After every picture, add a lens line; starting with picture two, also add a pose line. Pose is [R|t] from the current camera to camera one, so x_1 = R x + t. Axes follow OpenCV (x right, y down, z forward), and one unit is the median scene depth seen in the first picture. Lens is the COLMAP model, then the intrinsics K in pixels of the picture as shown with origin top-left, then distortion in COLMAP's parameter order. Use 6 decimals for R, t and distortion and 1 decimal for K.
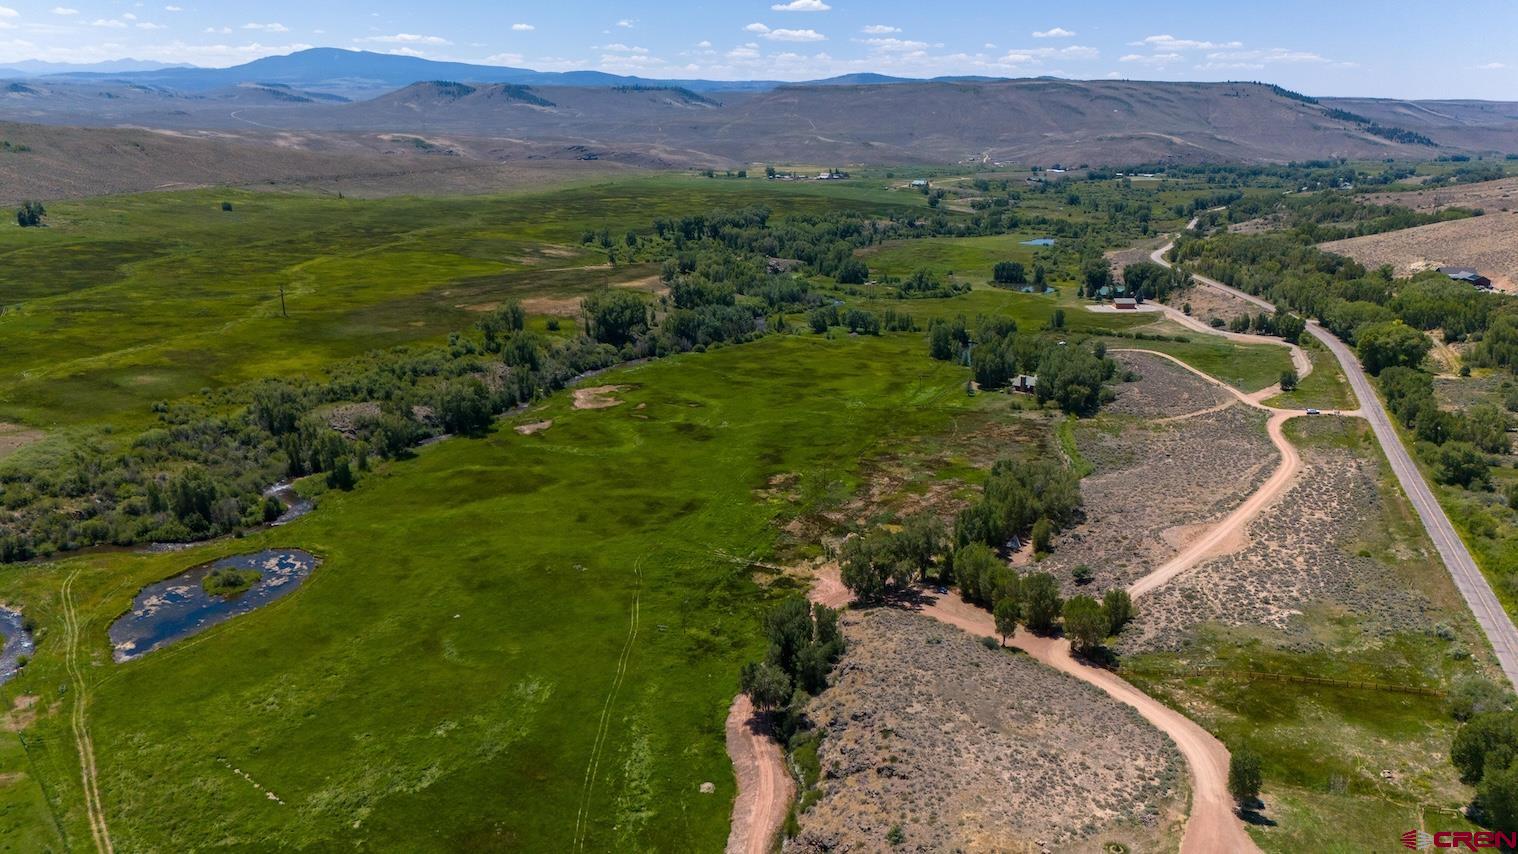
lens RADIAL K [[1105.4, 0, 761.8], [0, 1105.4, 445.6], [0, 0, 1]] dist [0.078106, -0.081994]
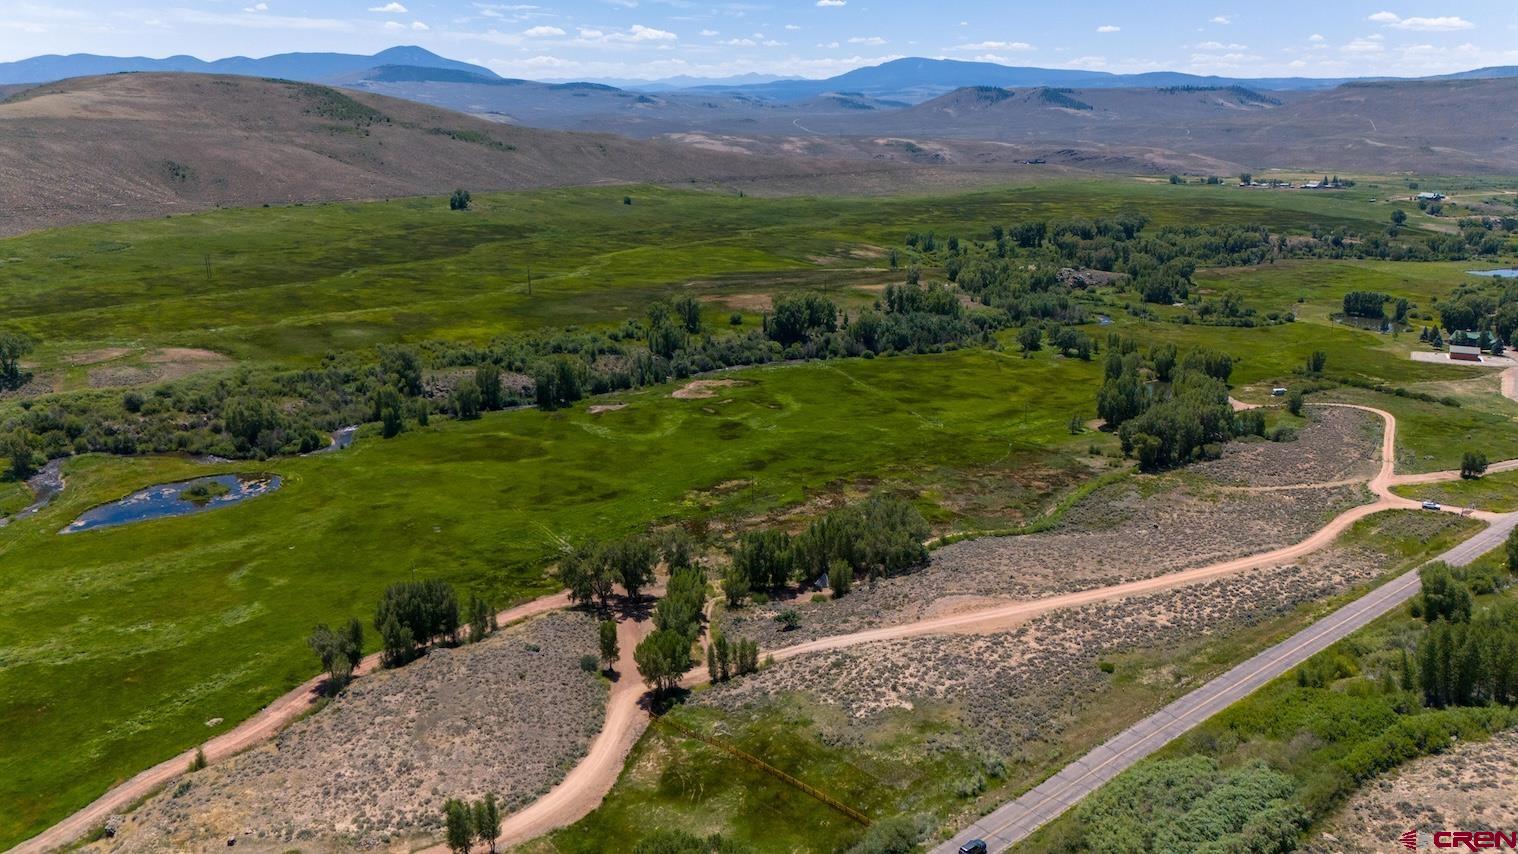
lens RADIAL K [[1105.4, 0, 761.8], [0, 1105.4, 445.6], [0, 0, 1]] dist [0.078106, -0.081994]
pose [[0.885089, 0.131582, -0.446435, 0.306414], [-0.133148, 0.990700, 0.028022, -0.022765], [0.445970, 0.034640, 0.894377, 0.083520]]
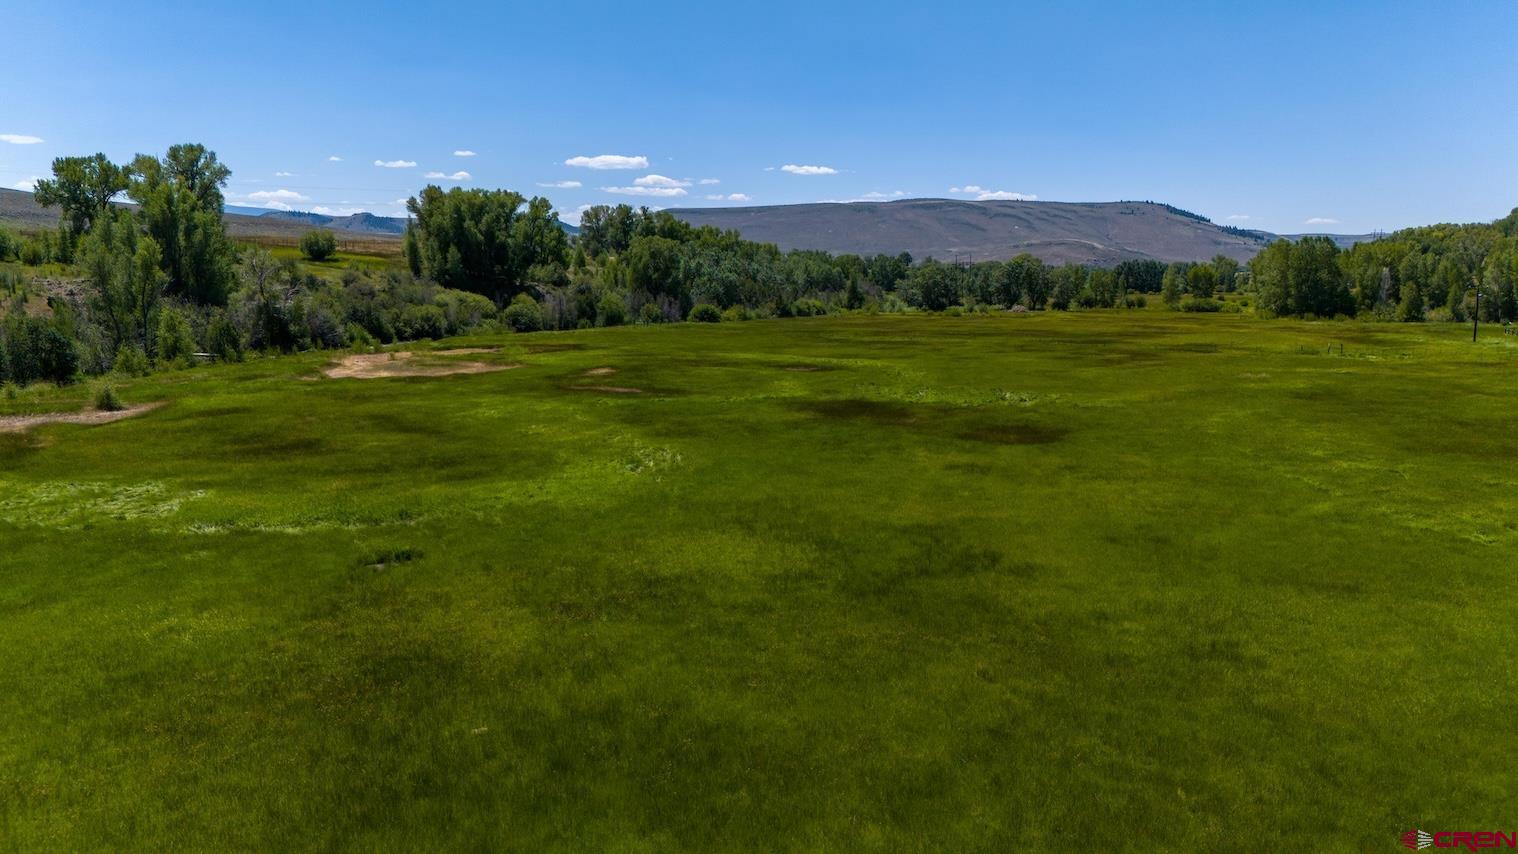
lens RADIAL K [[1105.4, 0, 761.8], [0, 1105.4, 445.6], [0, 0, 1]] dist [0.078106, -0.081994]
pose [[0.993557, -0.024658, 0.110618, -0.080870], [0.038795, 0.991075, -0.127533, 0.011243], [-0.106486, 0.131003, 0.985646, 0.604914]]
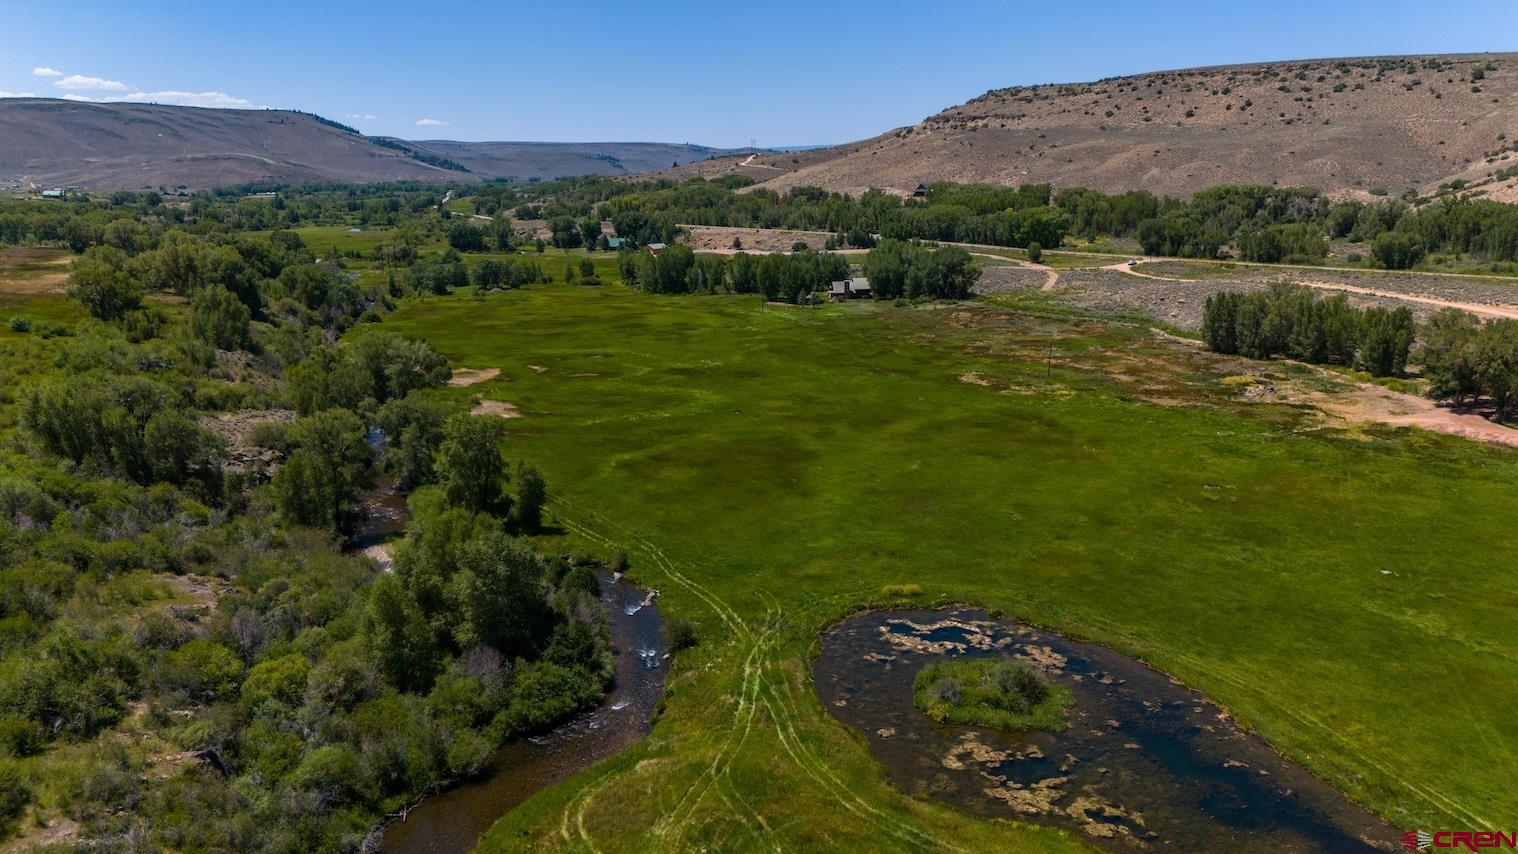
lens RADIAL K [[1114.1, 0, 759.0], [0, 1114.1, 427.0], [0, 0, 1]] dist [0.078686, -0.089466]
pose [[0.664379, -0.180406, 0.725296, -0.398615], [0.221629, 0.974337, 0.039337, -0.000015], [-0.713780, 0.134612, 0.687312, 0.383480]]
